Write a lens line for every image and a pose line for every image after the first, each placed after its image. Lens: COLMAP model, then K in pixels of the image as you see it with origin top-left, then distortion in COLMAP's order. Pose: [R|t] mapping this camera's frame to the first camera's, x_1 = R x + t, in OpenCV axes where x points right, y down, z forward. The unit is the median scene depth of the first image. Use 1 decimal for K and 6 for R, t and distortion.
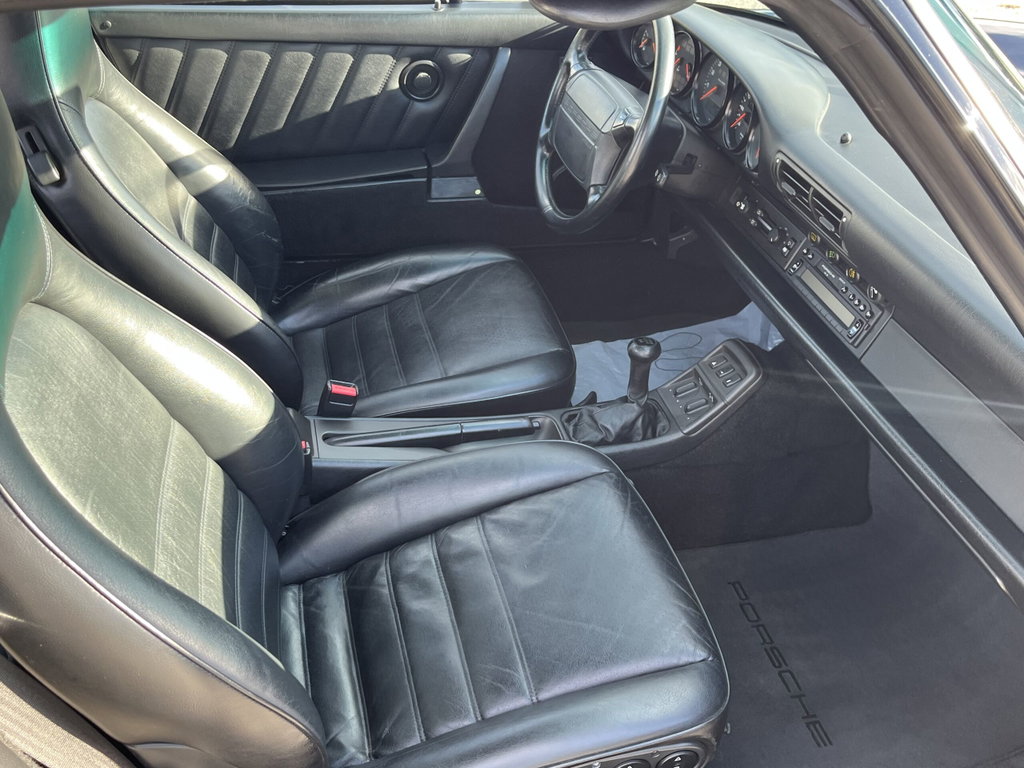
lens RADIAL K [[932.8, 0, 505.2], [0, 932.8, 389.6], [0, 0, 1]] dist [0.023796, 0.000000]
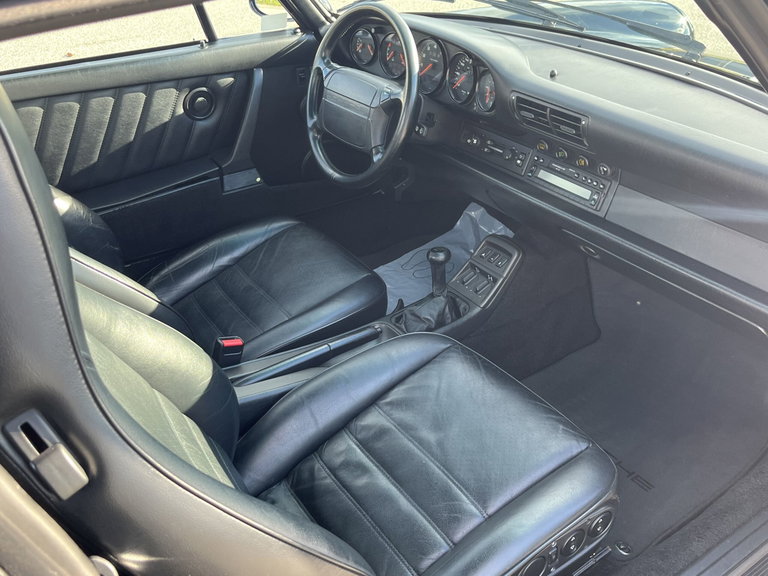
lens RADIAL K [[699.6, 0, 380.7], [0, 699.6, 286.6], [0, 0, 1]] dist [0.023796, 0.000000]
pose [[0.934494, -0.248354, 0.255032, -0.192924], [0.264814, 0.963775, -0.031800, 0.010038], [-0.237896, 0.097253, 0.966410, 0.037538]]
